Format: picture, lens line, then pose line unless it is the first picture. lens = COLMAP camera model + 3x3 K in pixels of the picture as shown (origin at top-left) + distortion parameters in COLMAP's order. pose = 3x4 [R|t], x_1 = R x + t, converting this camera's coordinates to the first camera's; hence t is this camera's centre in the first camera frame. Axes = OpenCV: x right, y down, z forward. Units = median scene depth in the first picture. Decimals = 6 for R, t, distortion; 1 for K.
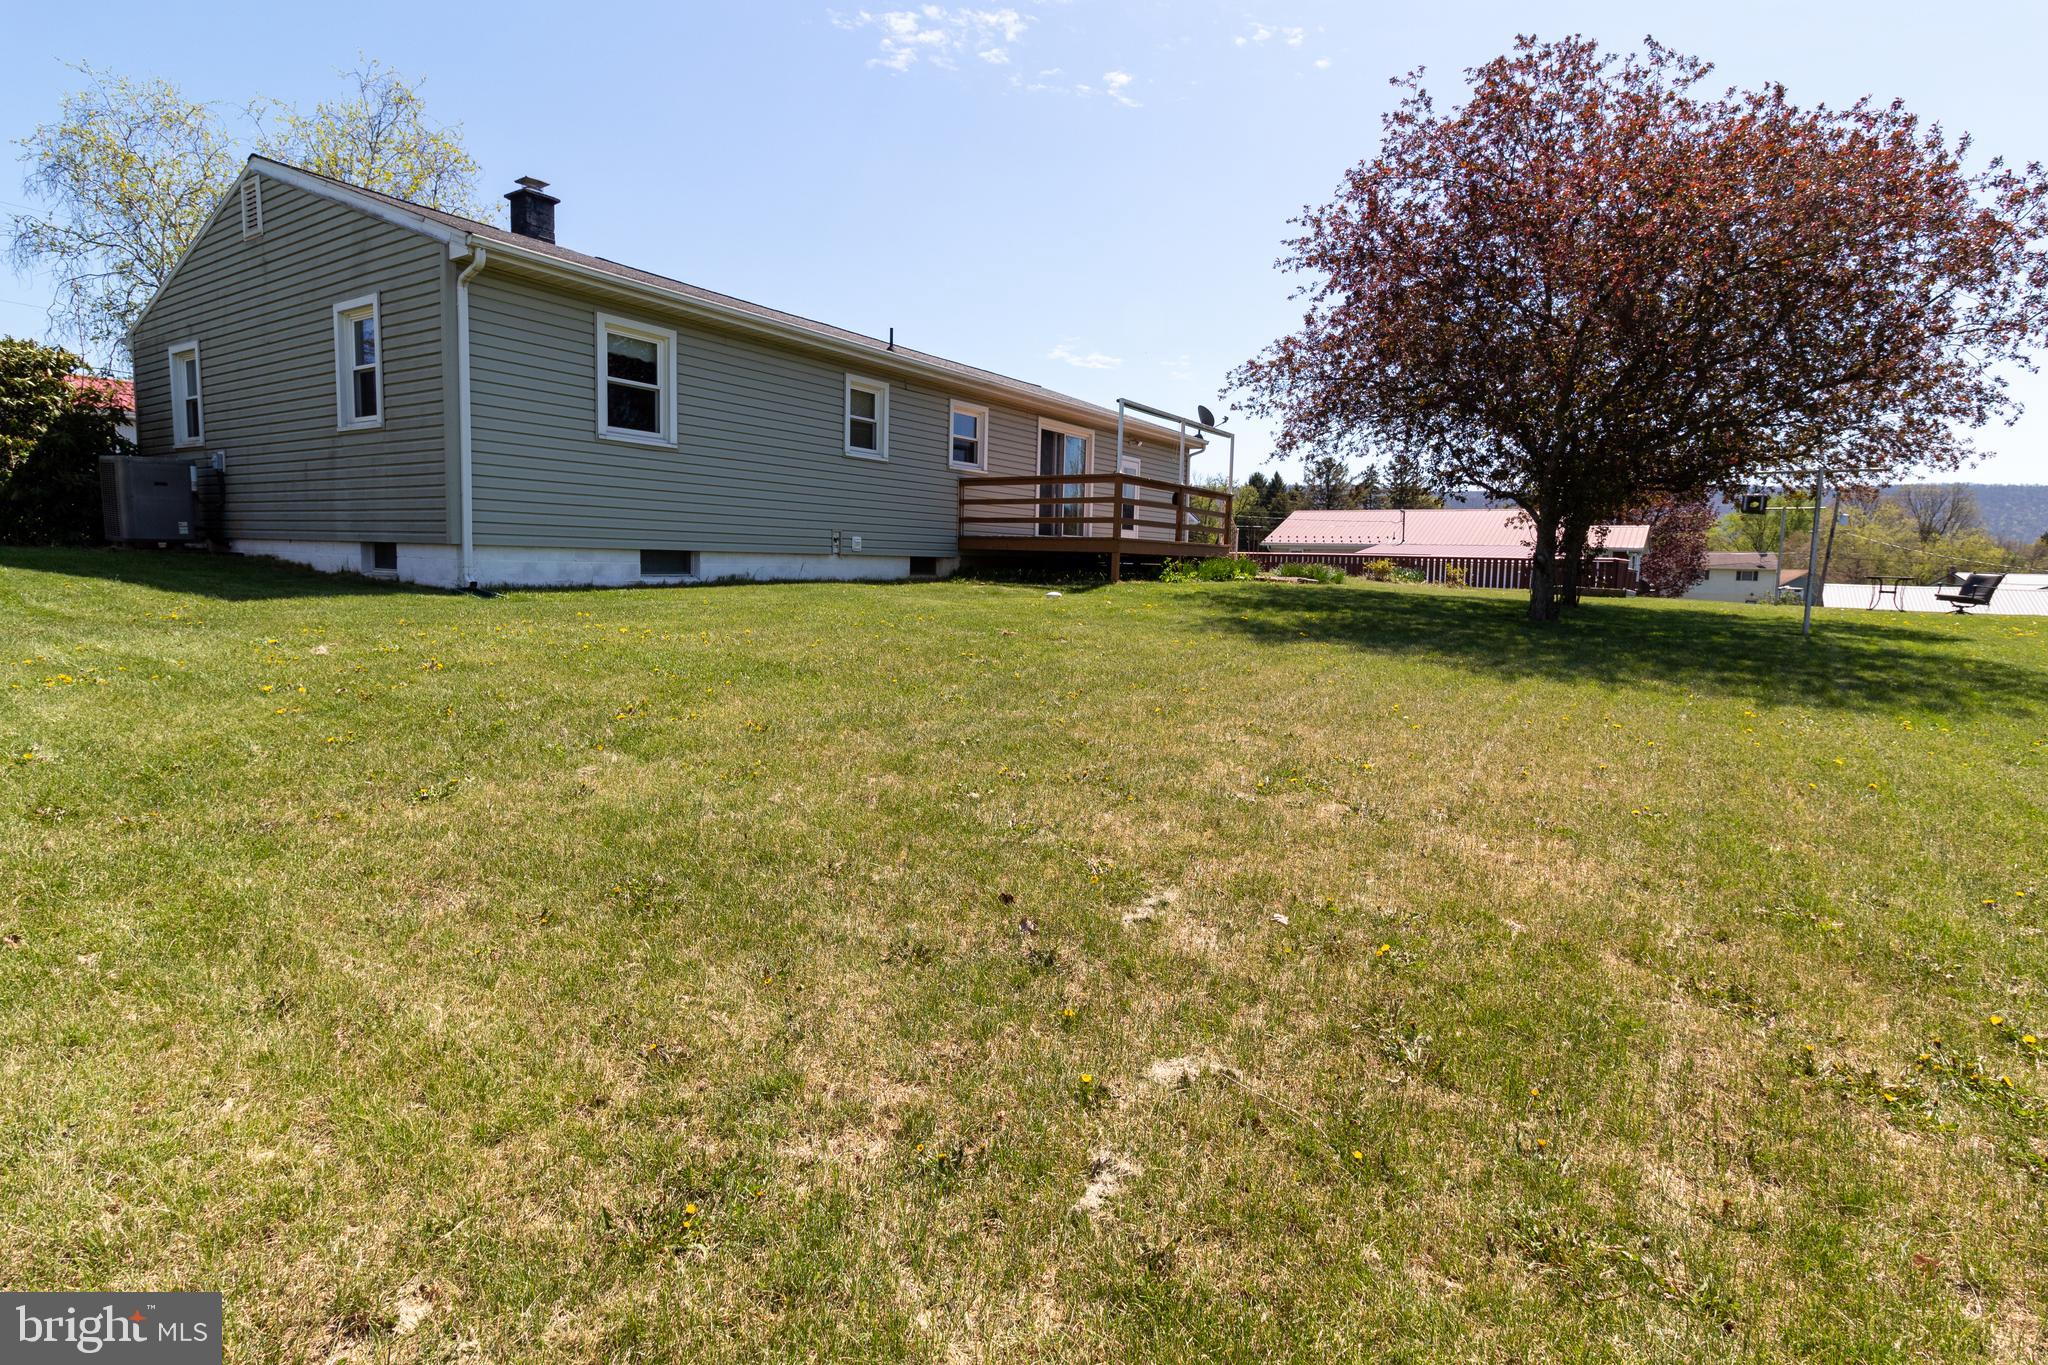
lens RADIAL K [[999.5, 0, 1033.2], [0, 999.5, 649.3], [0, 0, 1]] dist [0.001329, 0.000374]
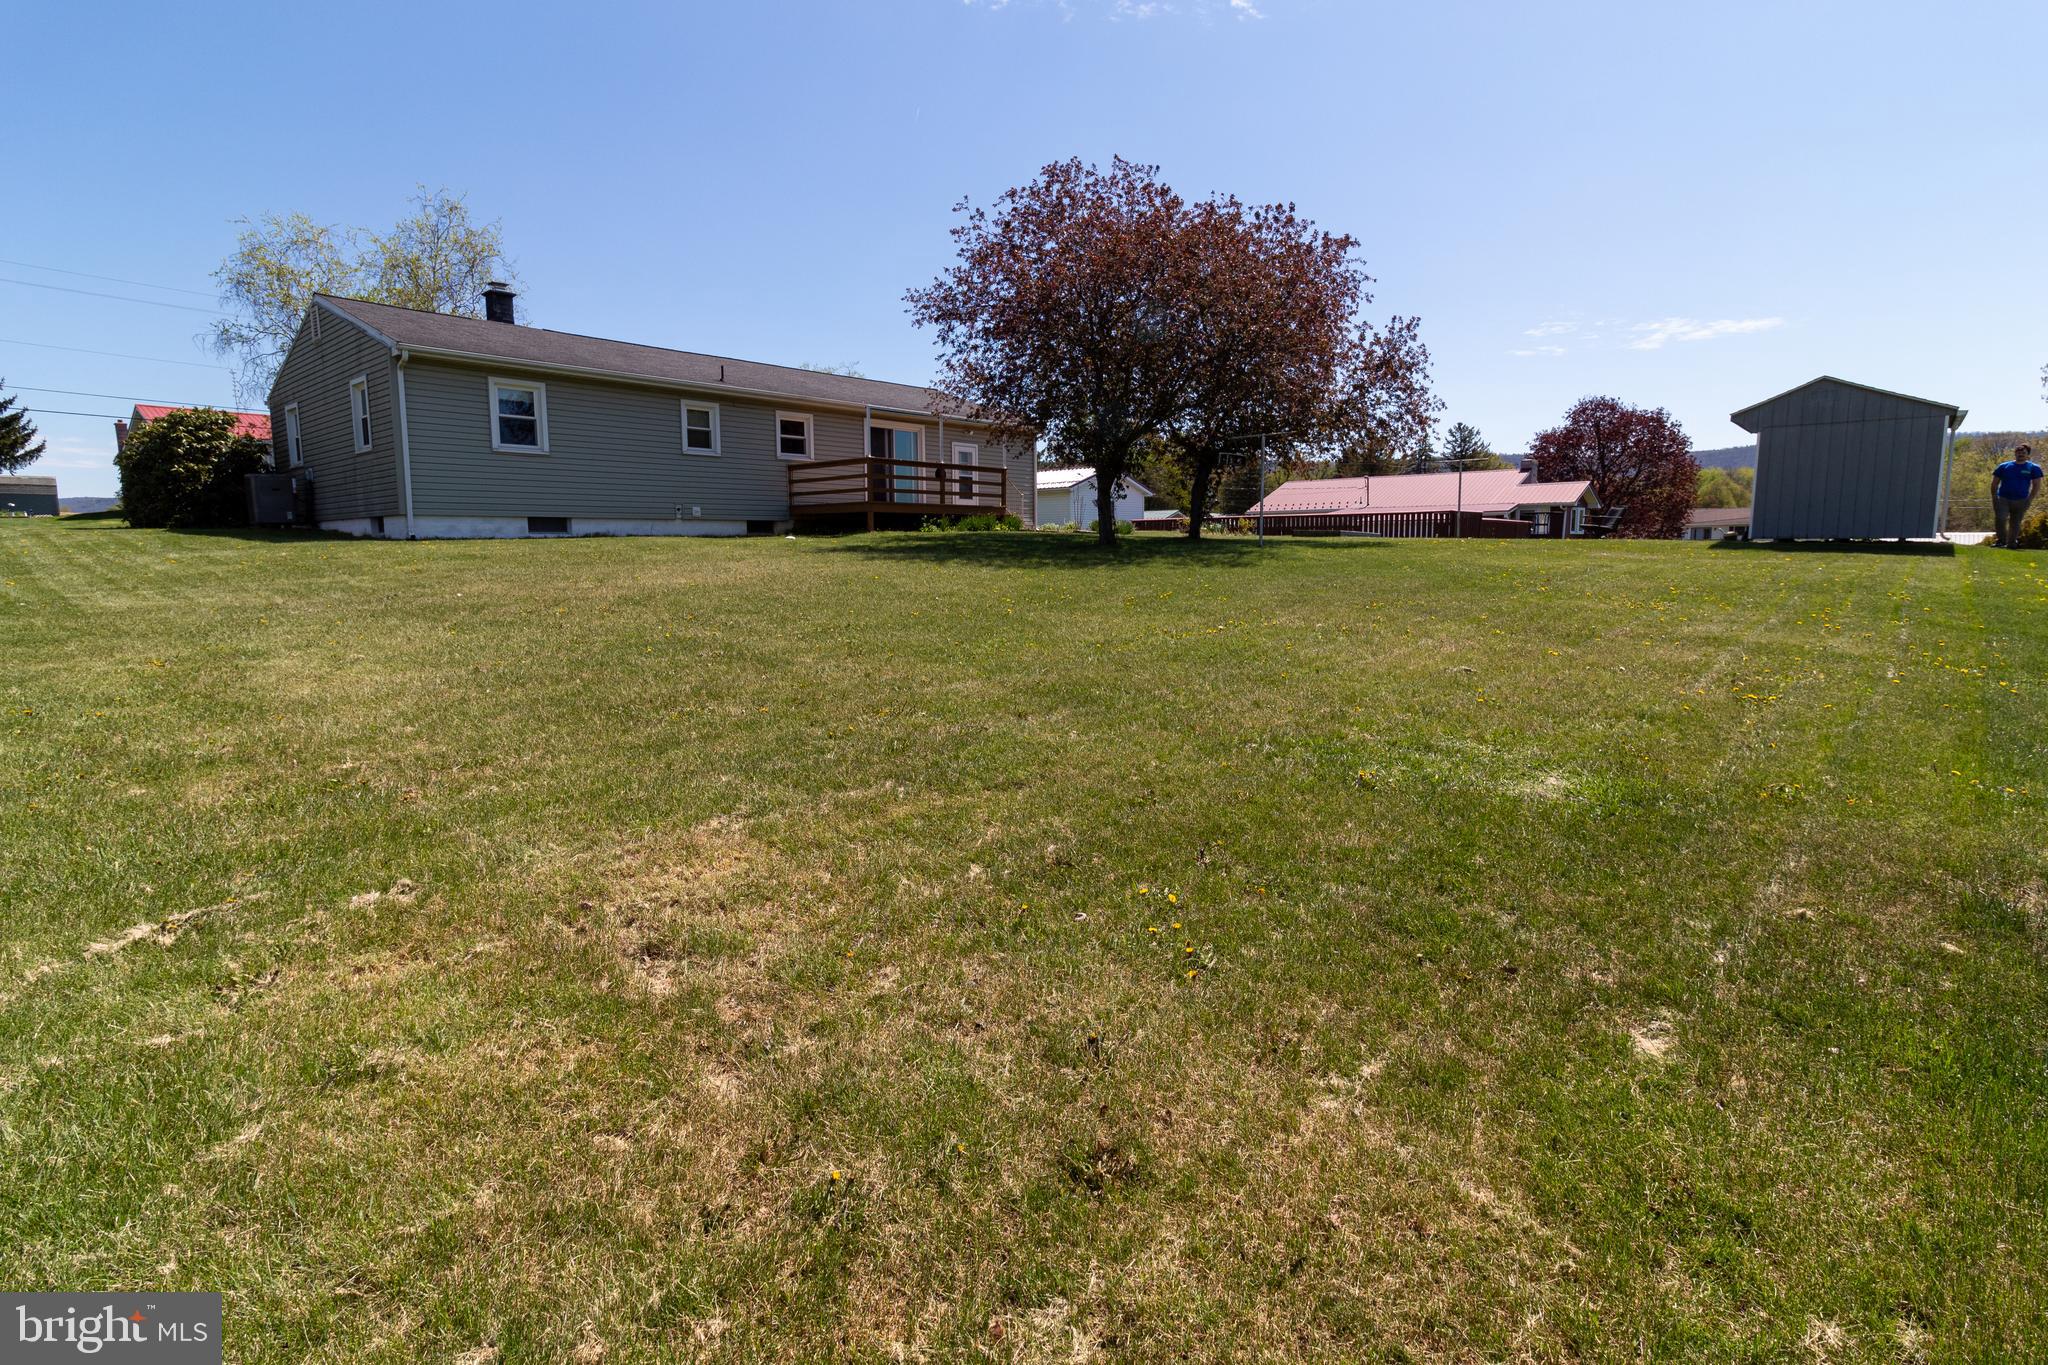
lens RADIAL K [[999.5, 0, 1033.2], [0, 999.5, 649.3], [0, 0, 1]] dist [0.001329, 0.000374]
pose [[0.988895, -0.017223, -0.147614, 0.823585], [0.018989, 0.999764, 0.010565, 0.143687], [0.147397, -0.013251, 0.988989, -0.628843]]
